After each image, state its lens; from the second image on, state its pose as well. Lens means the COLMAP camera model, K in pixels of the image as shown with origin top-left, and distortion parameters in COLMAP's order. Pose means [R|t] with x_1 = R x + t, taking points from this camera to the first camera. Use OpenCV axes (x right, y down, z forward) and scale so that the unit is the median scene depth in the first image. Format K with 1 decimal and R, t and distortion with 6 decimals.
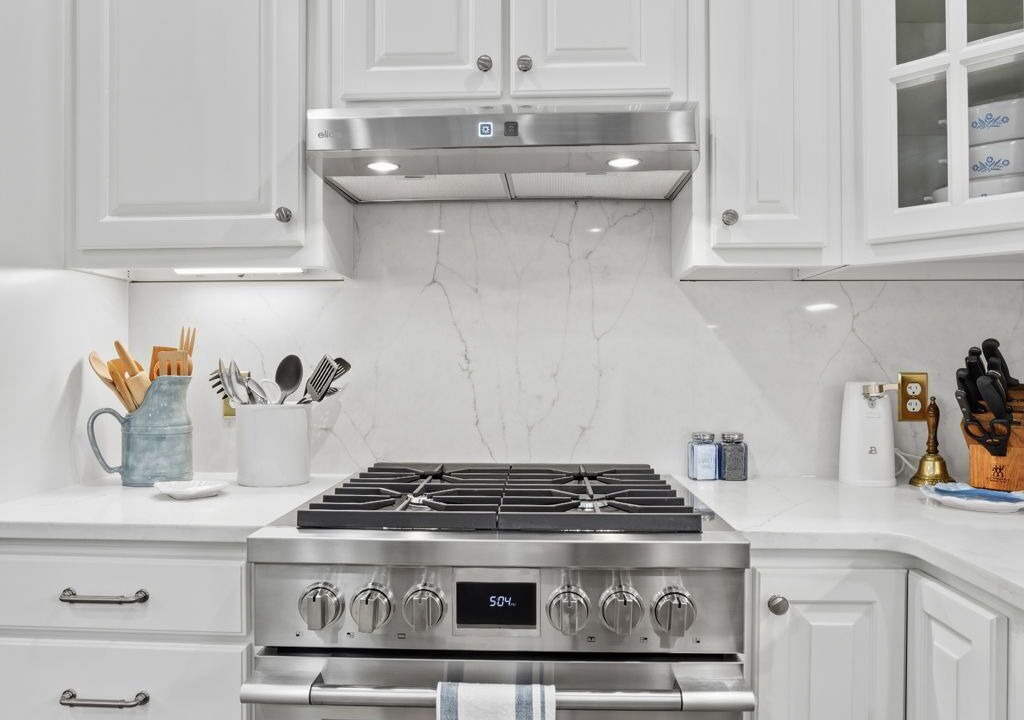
lens RADIAL K [[804.2, 0, 506.7], [0, 804.2, 360.3], [0, 0, 1]] dist [-0.030059, 0.005747]
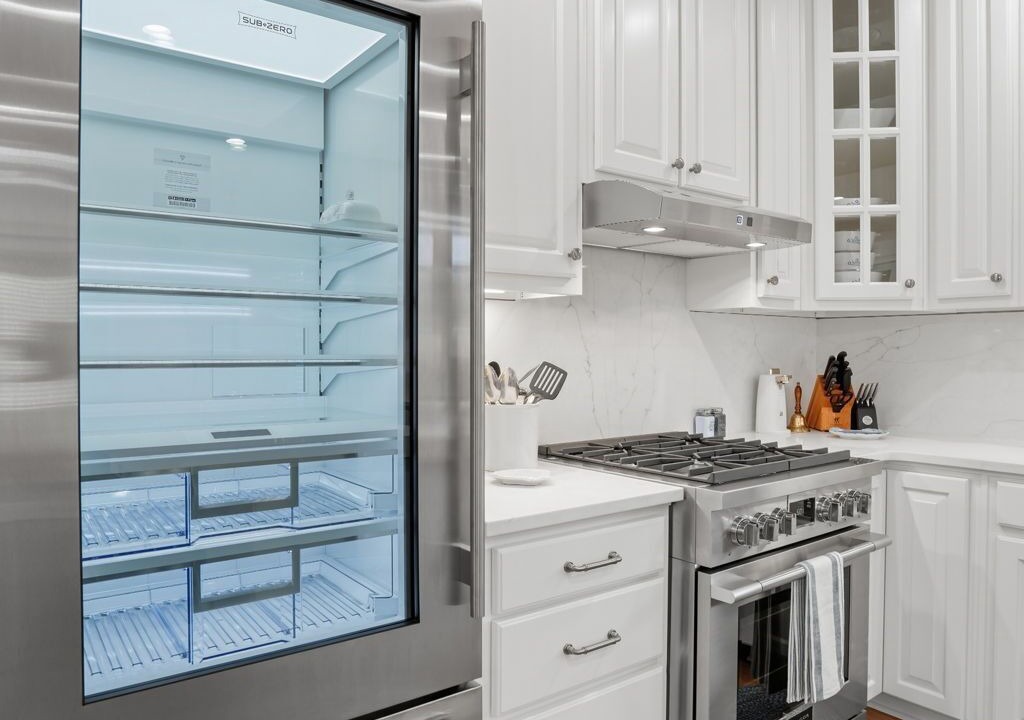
lens RADIAL K [[720.2, 0, 512.8], [0, 720.2, 359.3], [0, 0, 1]] dist [-0.058170, 0.027096]
pose [[0.767504, -0.007411, 0.641002, -1.077713], [-0.004098, 0.999856, 0.016467, -0.032424], [-0.641031, -0.015265, 0.767363, 0.183138]]
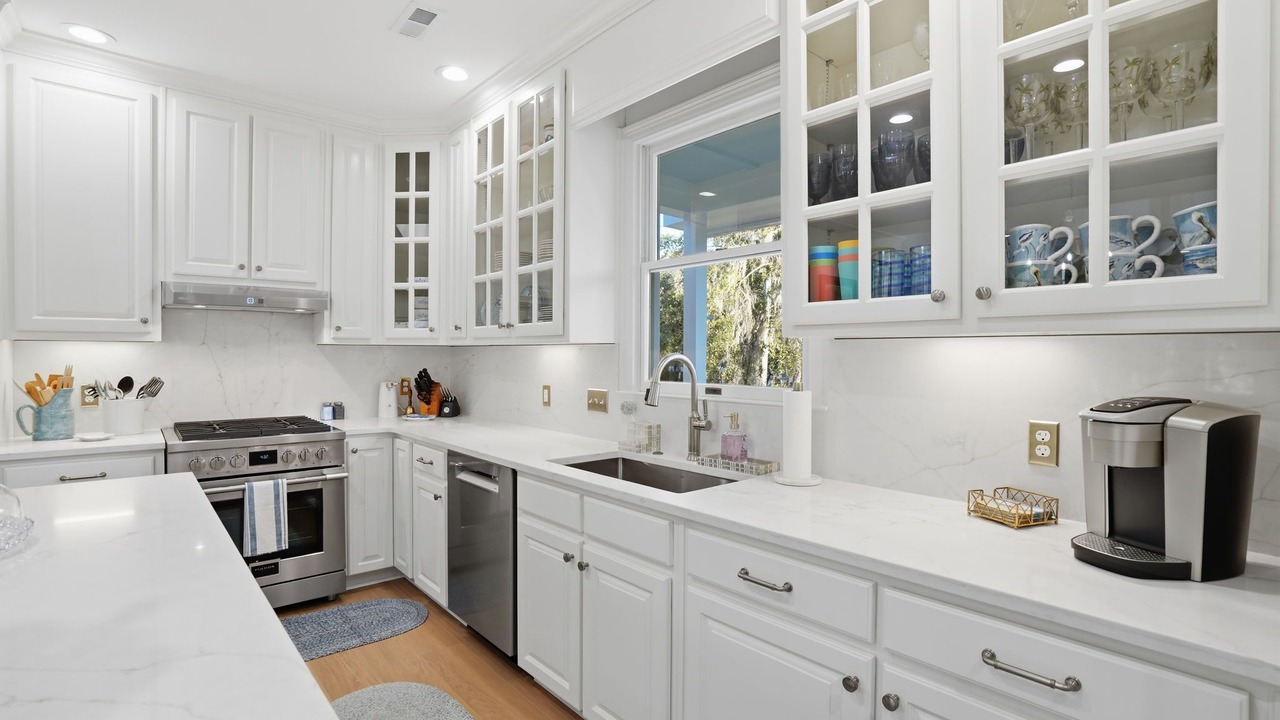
lens RADIAL K [[607.9, 0, 638.8], [0, 607.9, 360.5], [0, 0, 1]] dist [-0.043656, 0.013387]
pose [[0.730672, -0.004942, 0.682711, -0.407762], [-0.008000, 0.999843, 0.015800, -0.100540], [-0.682682, -0.017006, 0.730518, -1.315680]]
